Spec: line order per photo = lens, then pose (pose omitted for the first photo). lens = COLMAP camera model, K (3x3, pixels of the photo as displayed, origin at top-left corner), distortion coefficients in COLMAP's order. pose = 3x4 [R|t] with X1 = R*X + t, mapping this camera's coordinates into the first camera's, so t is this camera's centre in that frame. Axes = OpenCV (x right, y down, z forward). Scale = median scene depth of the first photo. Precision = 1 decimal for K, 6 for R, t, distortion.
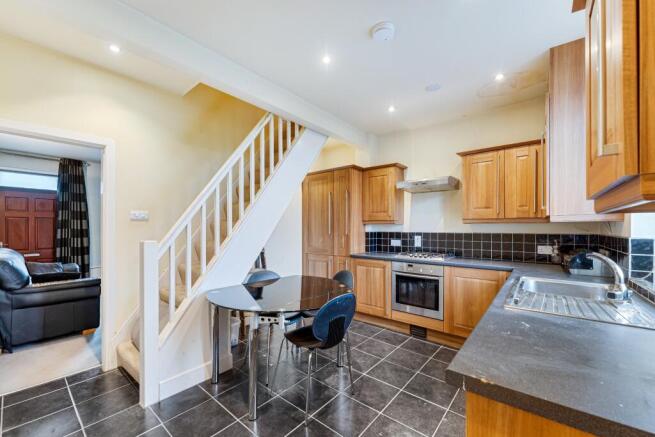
lens RADIAL K [[263.8, 0, 323.7], [0, 263.8, 225.2], [0, 0, 1]] dist [-0.006358, -0.000864]
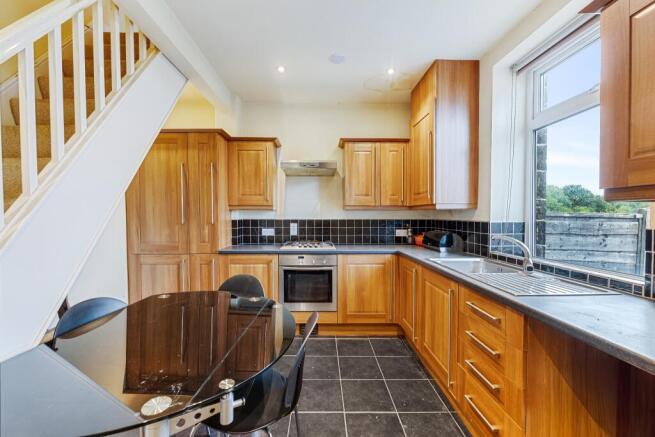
lens RADIAL K [[263.8, 0, 325.0], [0, 263.8, 218.8], [0, 0, 1]] dist [-0.006358, -0.000864]
pose [[0.753502, -0.010448, 0.657362, -0.172339], [-0.005729, 0.999731, 0.022456, 0.004092], [-0.657421, -0.020687, 0.753240, 0.267579]]
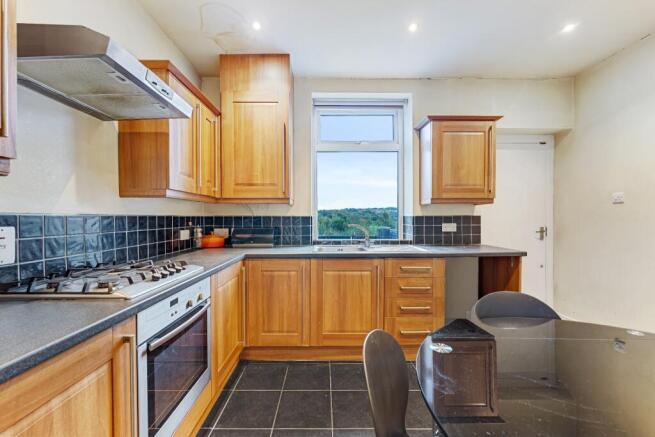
lens RADIAL K [[263.8, 0, 315.2], [0, 263.8, 220.2], [0, 0, 1]] dist [-0.006358, -0.000864]
pose [[-0.636287, -0.005303, 0.771435, -0.069240], [-0.004035, 0.999986, 0.003546, 0.034929], [-0.771442, -0.000856, -0.636299, 1.010286]]
